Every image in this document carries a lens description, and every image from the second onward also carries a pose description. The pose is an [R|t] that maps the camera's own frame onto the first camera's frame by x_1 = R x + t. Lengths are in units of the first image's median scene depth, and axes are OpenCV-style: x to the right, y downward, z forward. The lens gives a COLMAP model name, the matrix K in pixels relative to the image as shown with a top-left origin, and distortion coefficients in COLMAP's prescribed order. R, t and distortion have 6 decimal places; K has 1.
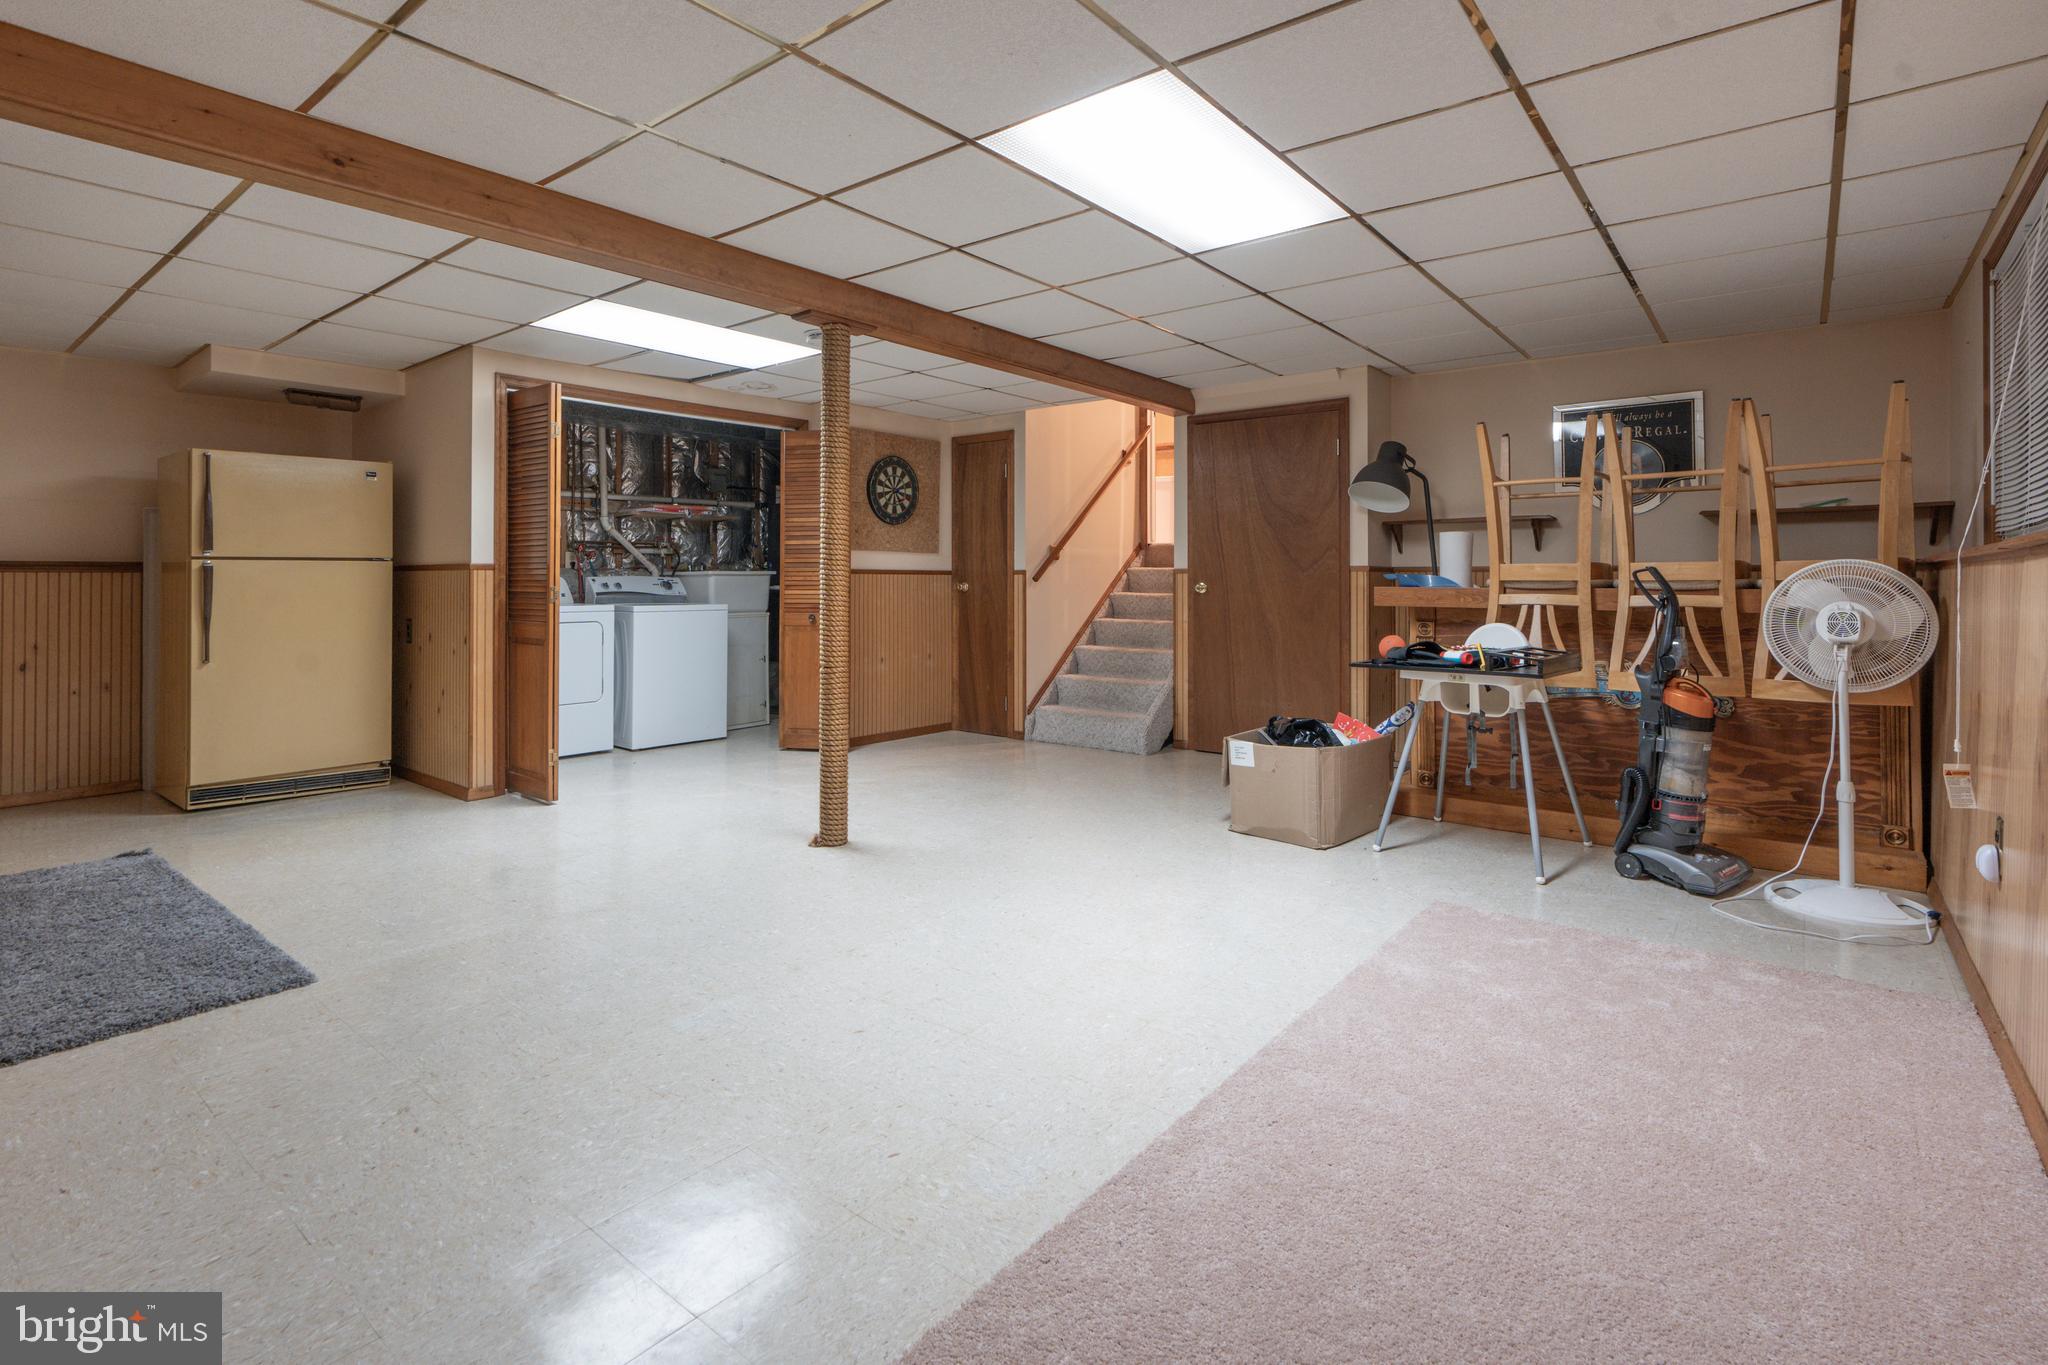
lens RADIAL K [[966.6, 0, 1021.5], [0, 966.6, 544.9], [0, 0, 1]] dist [0.001703, 0.000673]
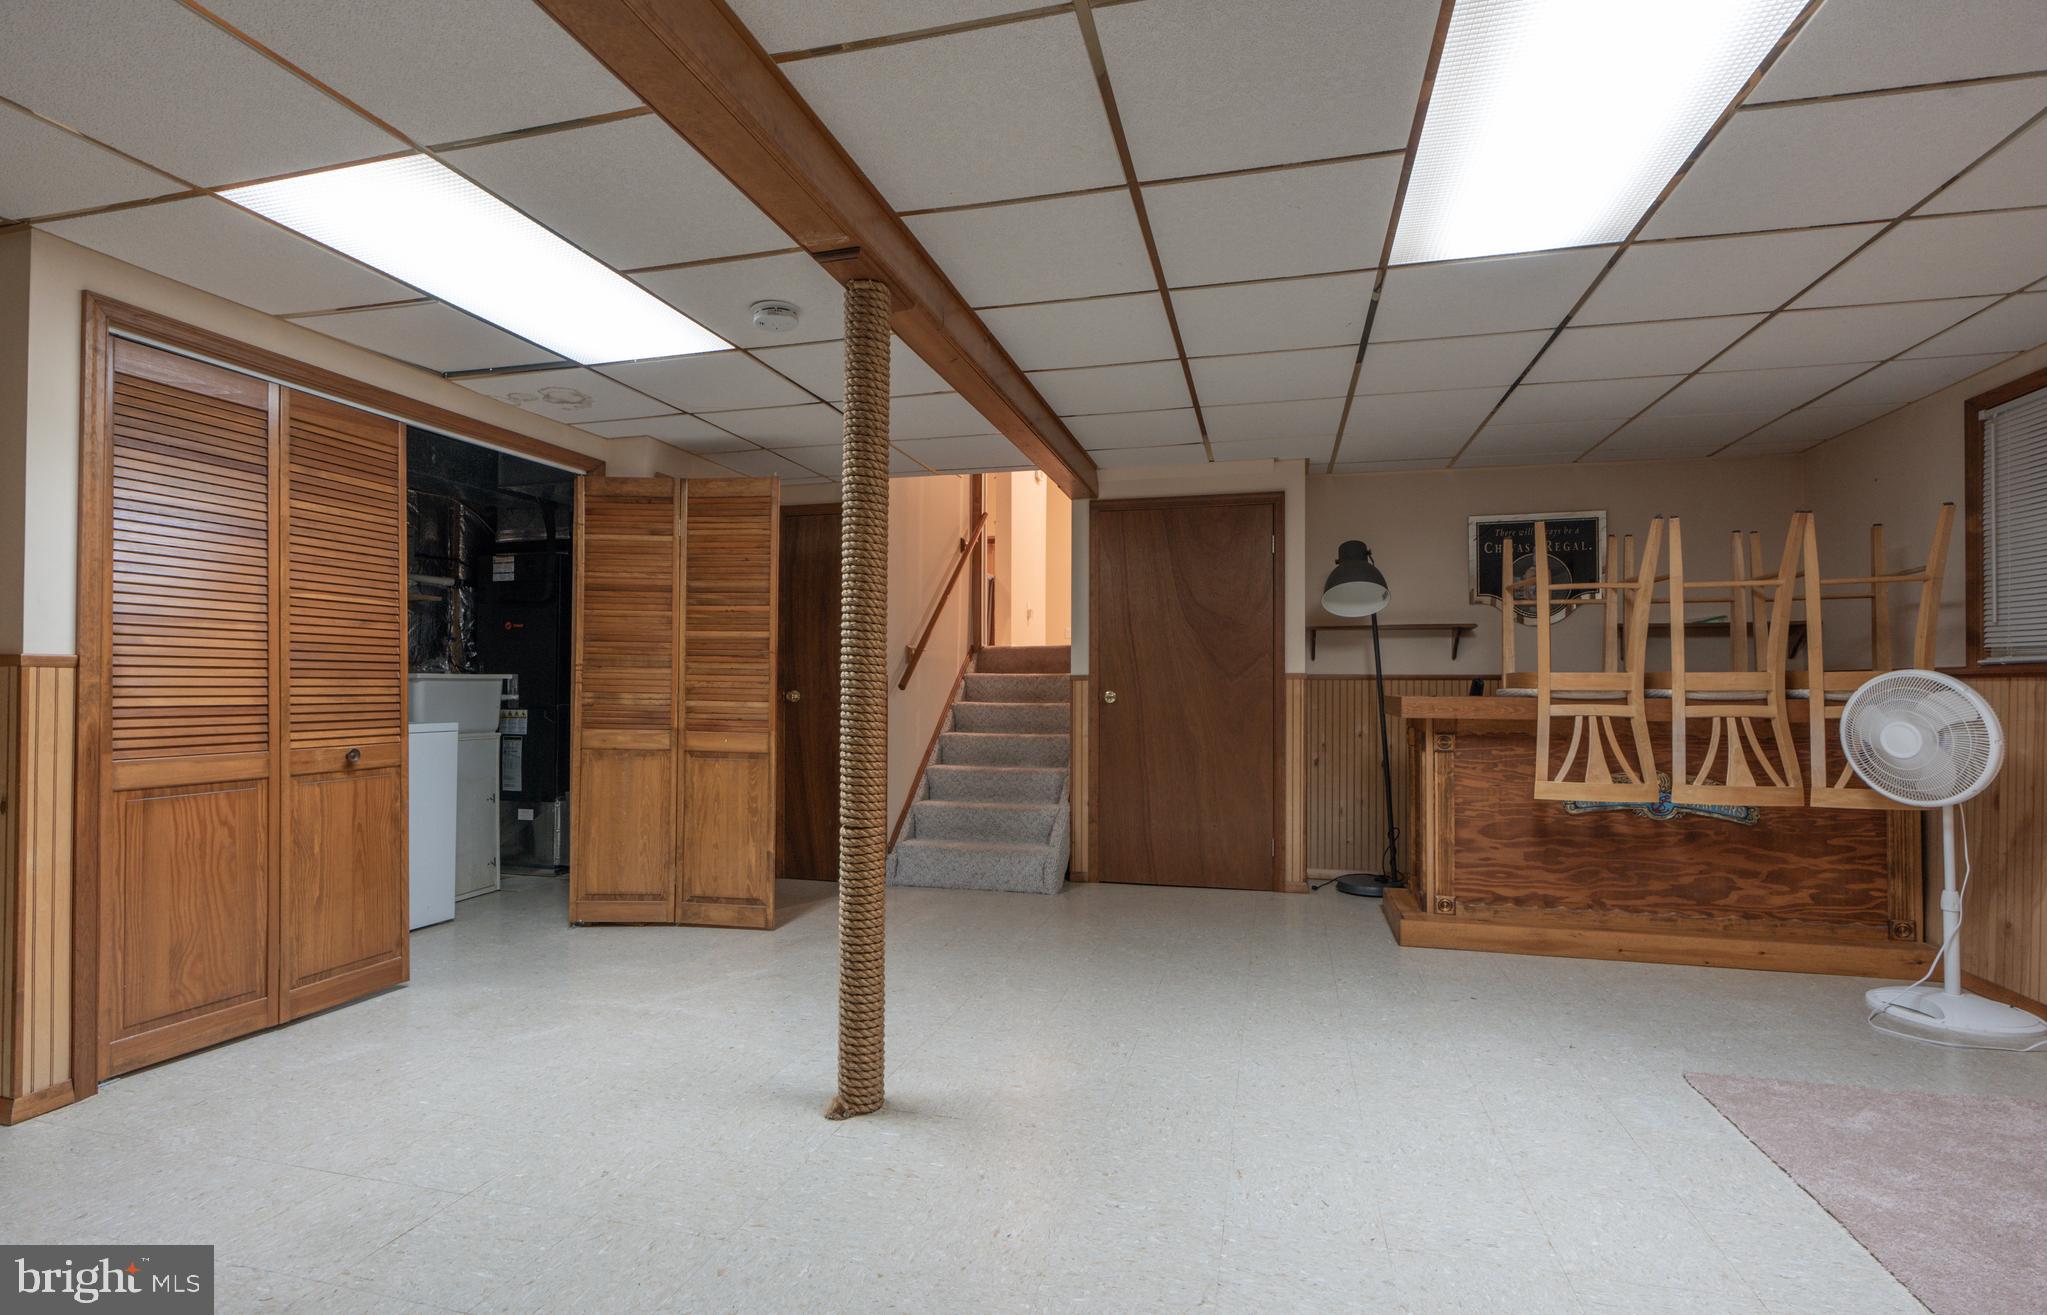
lens RADIAL K [[923.0, 0, 1023.5], [0, 923.0, 657.5], [0, 0, 1]] dist [-0.000510, 0.000124]
pose [[0.910874, 0.015013, 0.412411, -0.266173], [-0.016996, 0.999855, 0.001143, 0.010455], [-0.412334, -0.008050, 0.910997, 0.312853]]
